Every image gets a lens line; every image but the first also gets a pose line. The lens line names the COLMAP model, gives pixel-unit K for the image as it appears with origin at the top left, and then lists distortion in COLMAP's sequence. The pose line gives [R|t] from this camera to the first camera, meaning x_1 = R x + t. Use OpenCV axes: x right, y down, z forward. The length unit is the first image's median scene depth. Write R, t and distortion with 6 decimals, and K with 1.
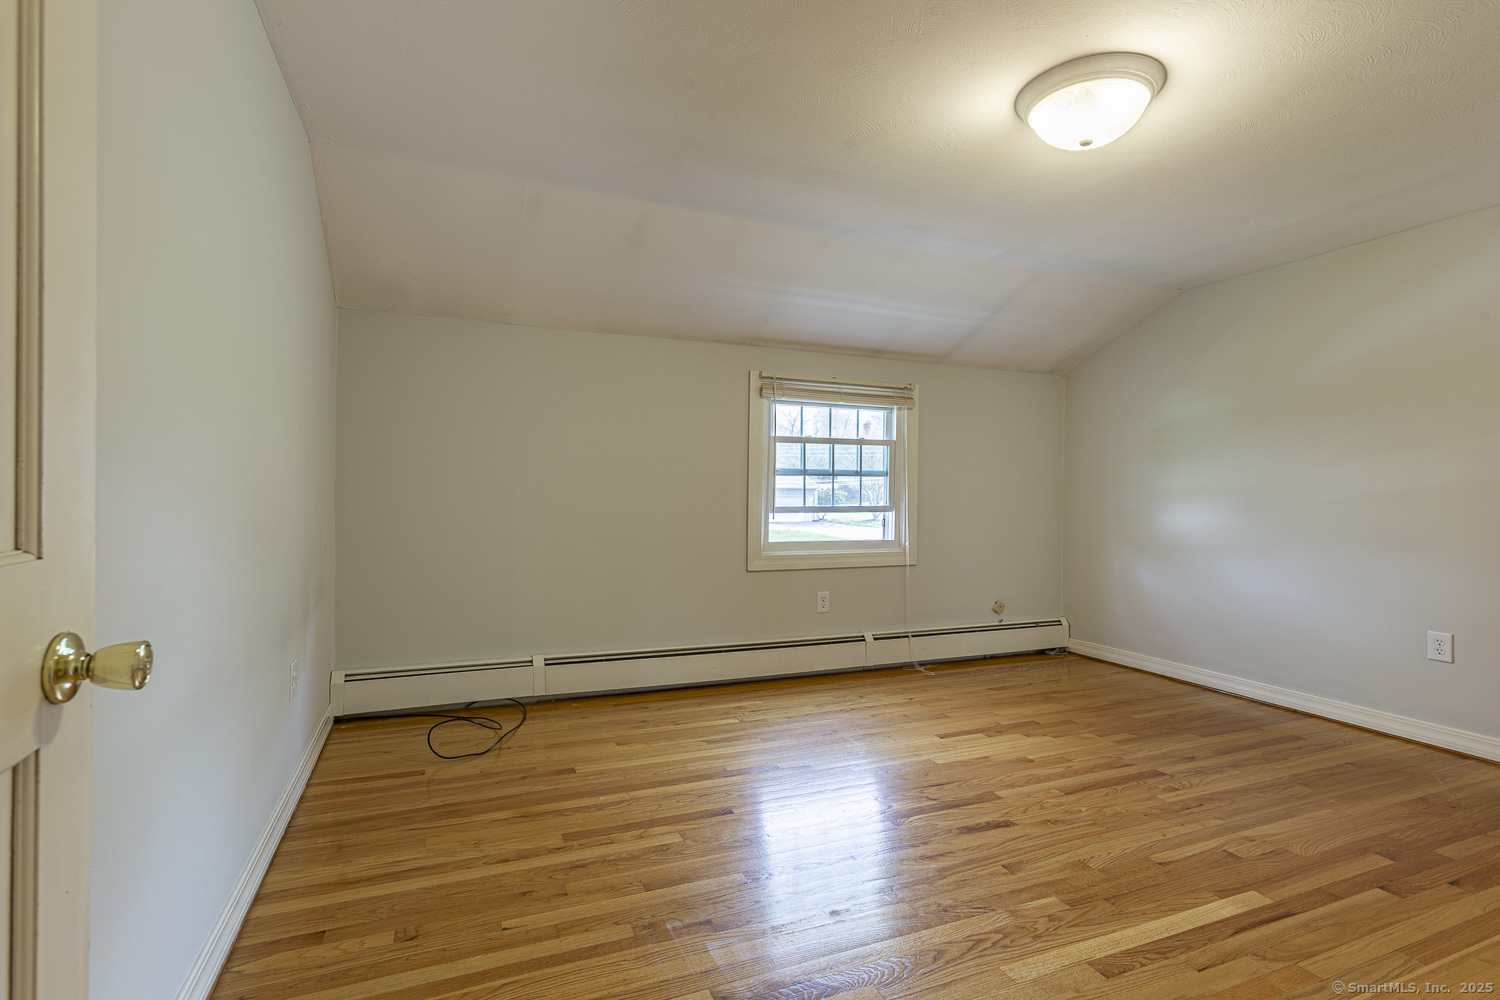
lens RADIAL K [[705.8, 0, 741.2], [0, 705.8, 499.3], [0, 0, 1]] dist [0.004786, 0.000620]
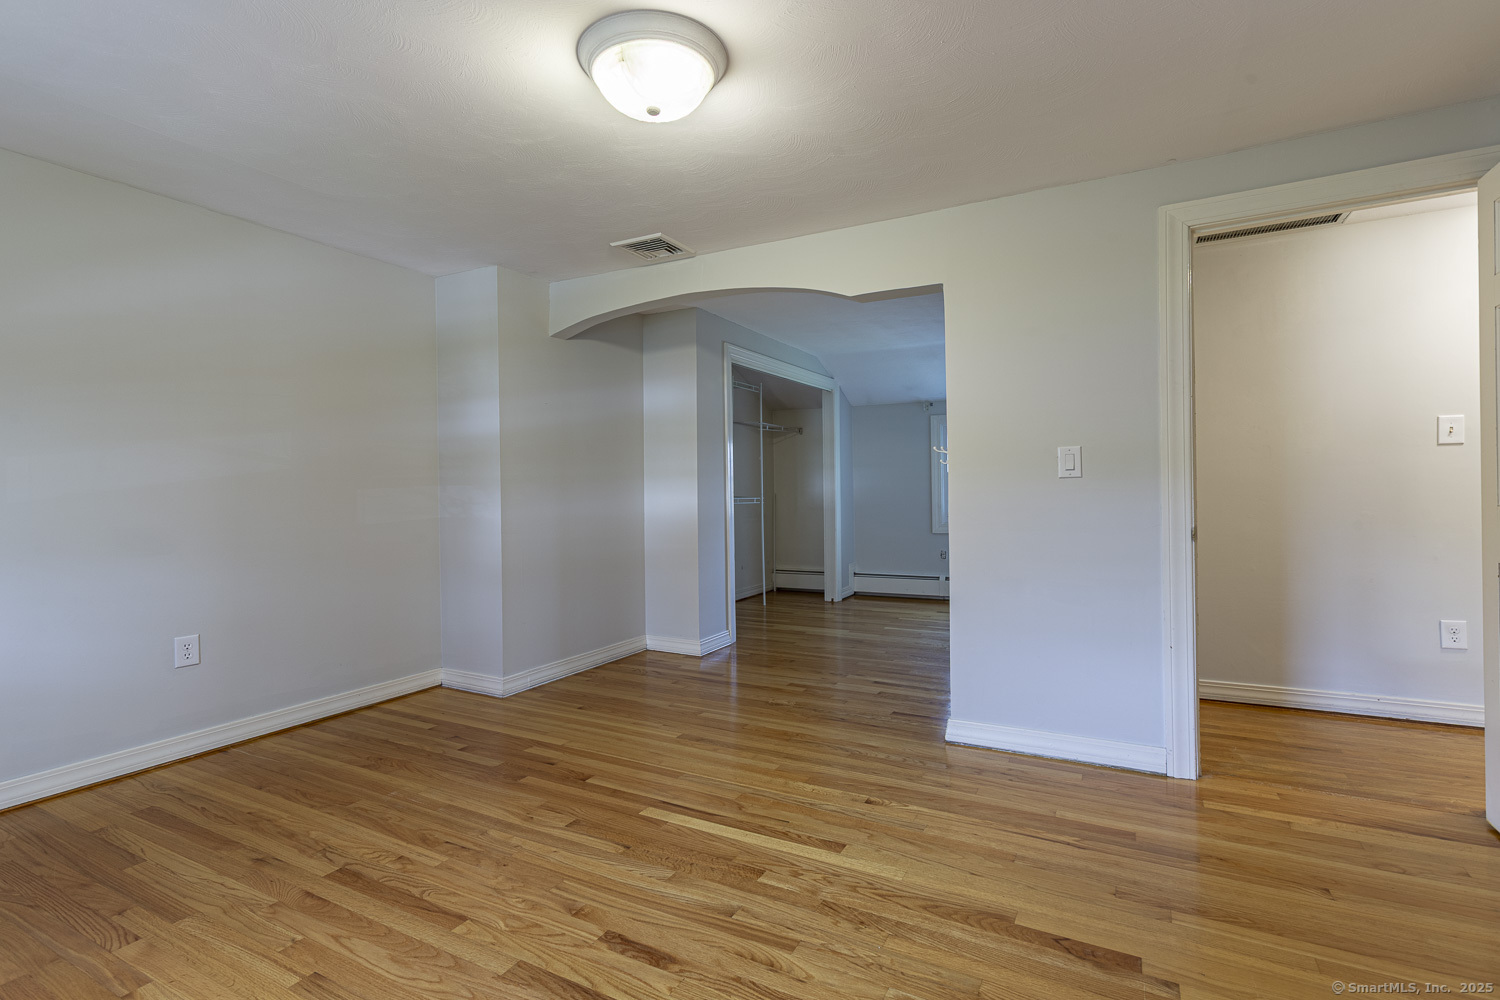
lens RADIAL K [[676.4, 0, 753.8], [0, 676.4, 495.0], [0, 0, 1]] dist [-0.005855, 0.006767]
pose [[-0.610459, -0.011495, 0.791965, -0.243995], [0.009170, 0.999725, 0.021579, -0.018220], [-0.791995, 0.020435, -0.610185, 1.172742]]
